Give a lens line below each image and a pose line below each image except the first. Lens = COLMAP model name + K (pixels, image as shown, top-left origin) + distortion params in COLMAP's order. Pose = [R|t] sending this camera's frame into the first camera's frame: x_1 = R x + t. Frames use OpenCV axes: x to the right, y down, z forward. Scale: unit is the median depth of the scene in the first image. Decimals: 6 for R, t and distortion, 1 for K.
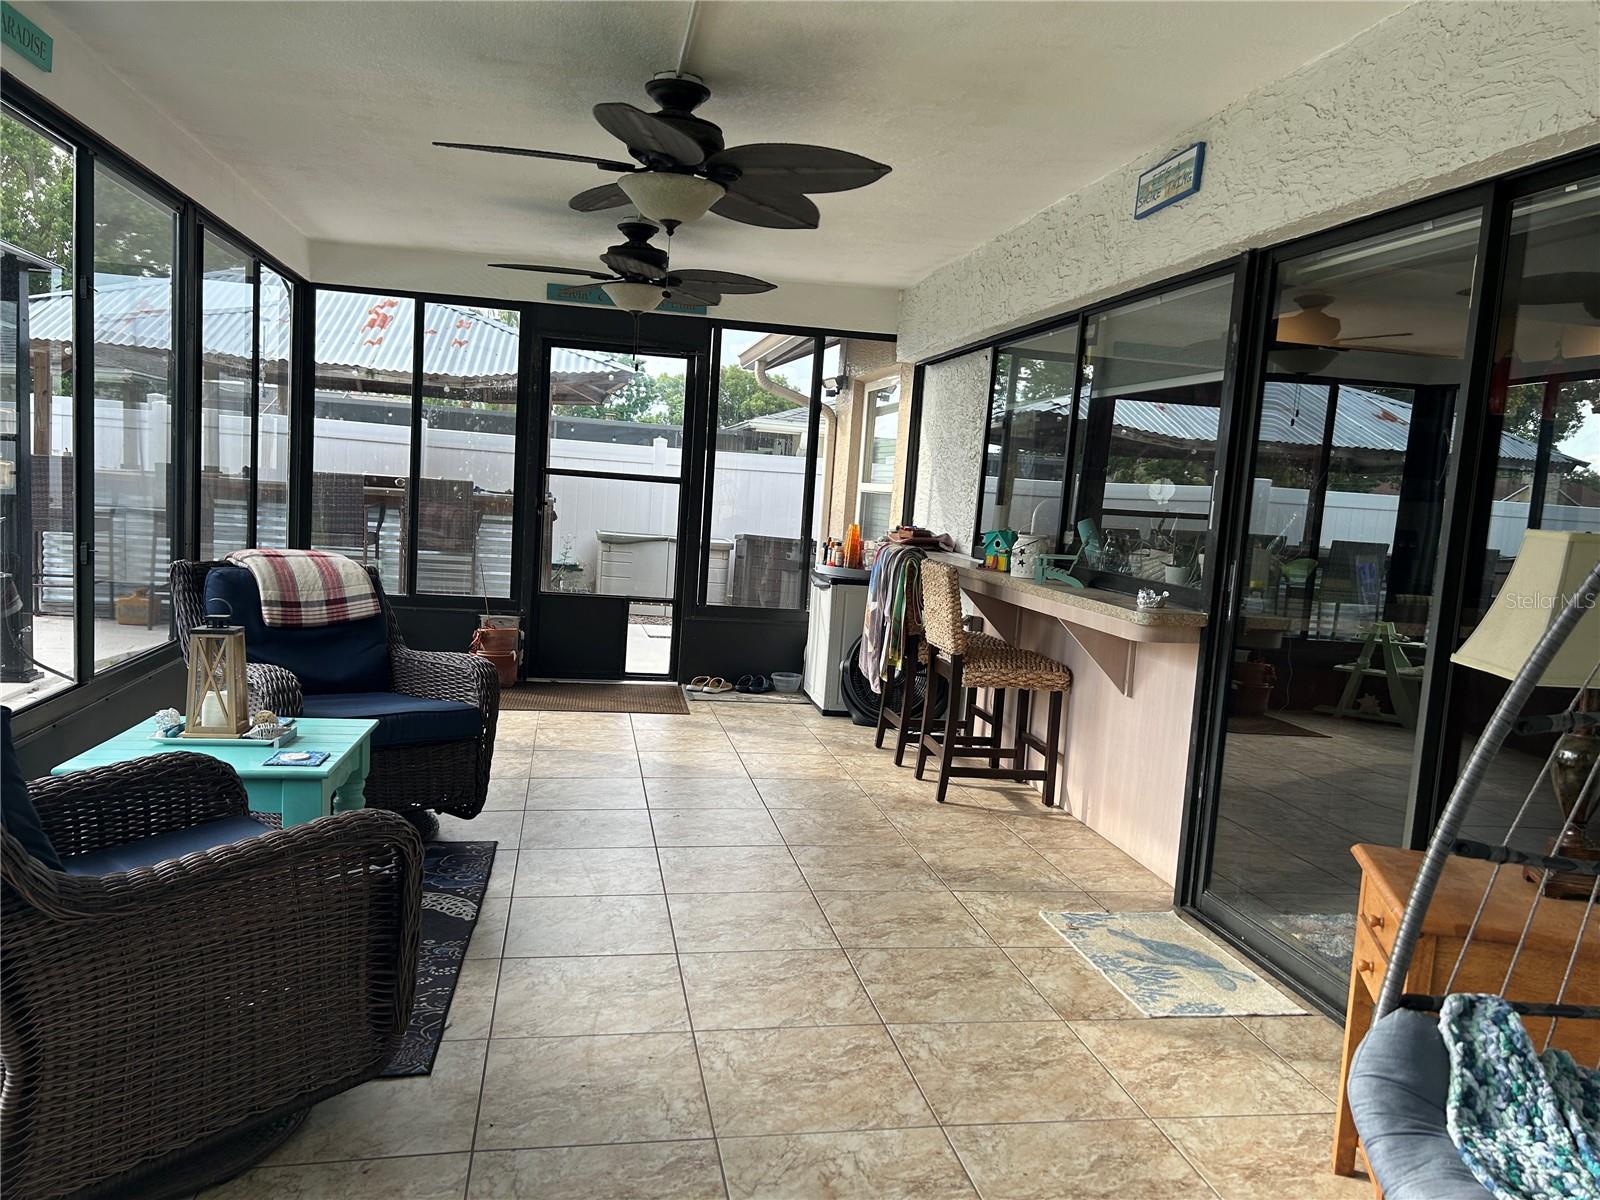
lens RADIAL K [[1193.5, 0, 805.0], [0, 1193.5, 601.3], [0, 0, 1]] dist [0.031473, -0.016137]
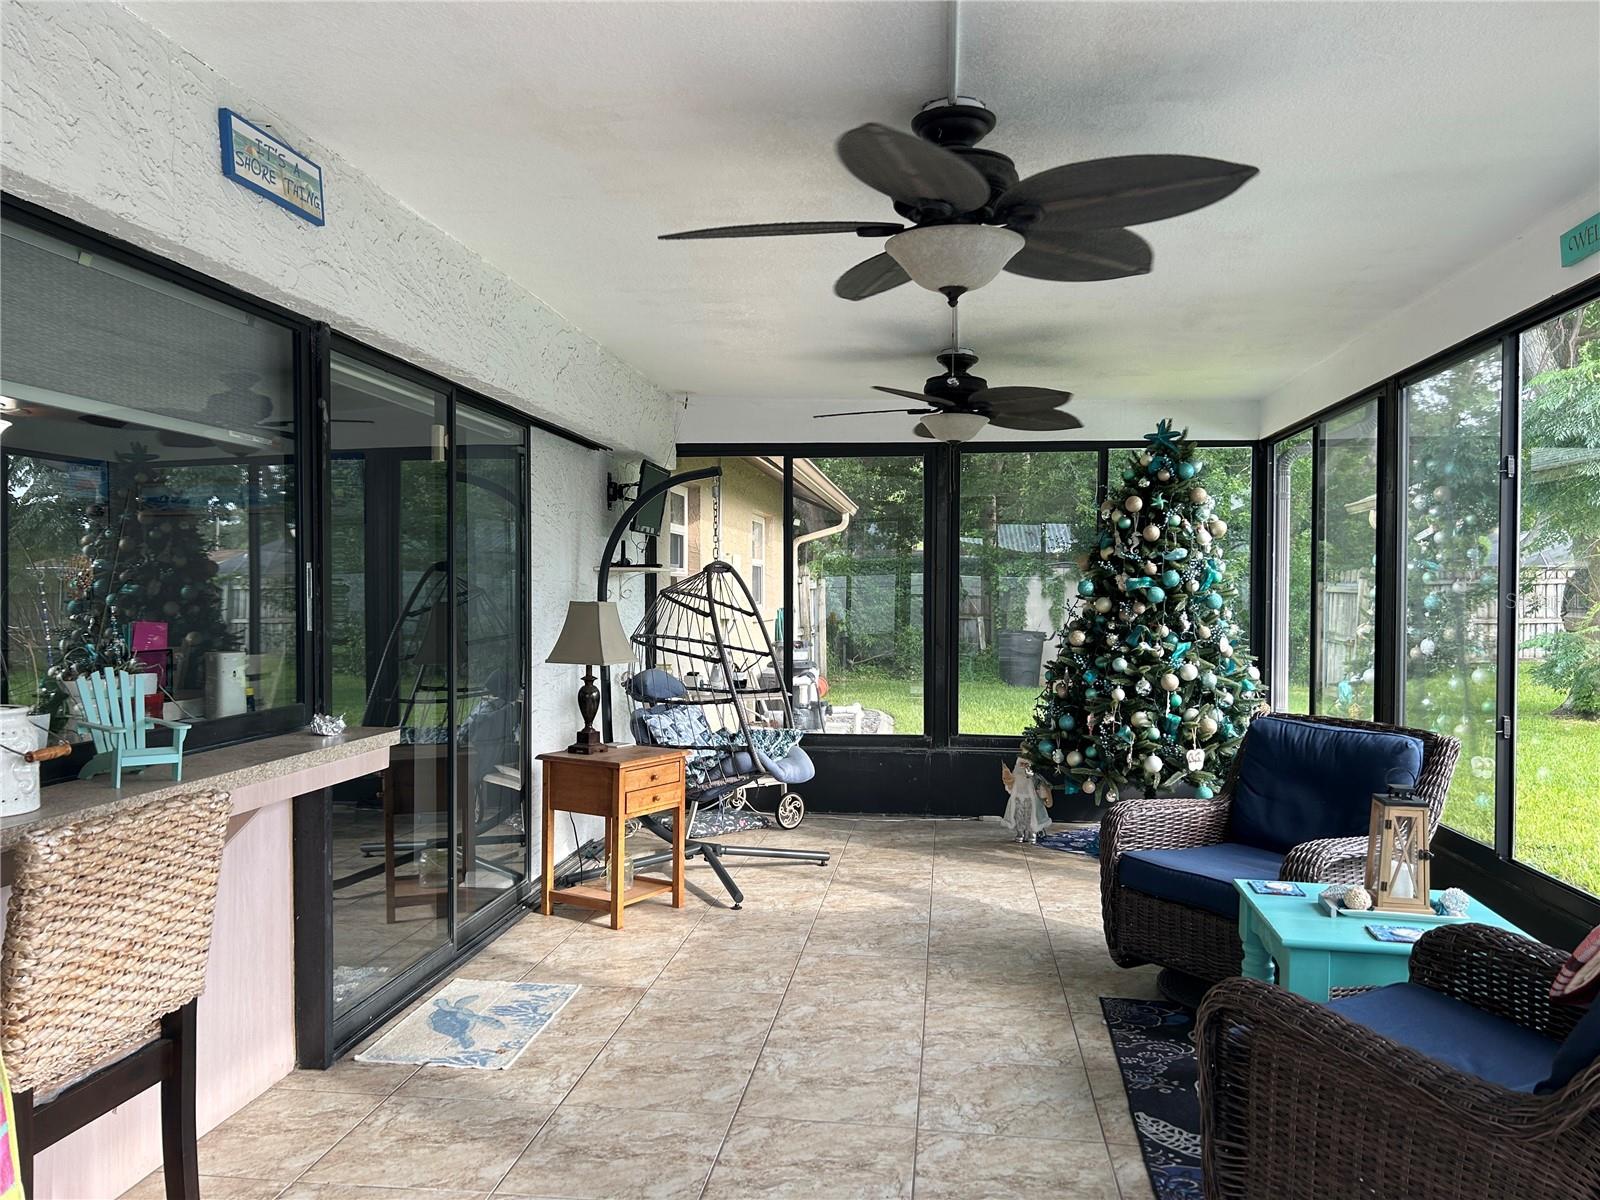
lens RADIAL K [[1193.5, 0, 801.5], [0, 1193.5, 603.8], [0, 0, 1]] dist [0.031473, -0.016137]
pose [[-0.949418, -0.072584, 0.305510, -0.289214], [-0.035495, 0.991489, 0.125256, -0.224721], [-0.312001, 0.108077, -0.943915, 1.913968]]
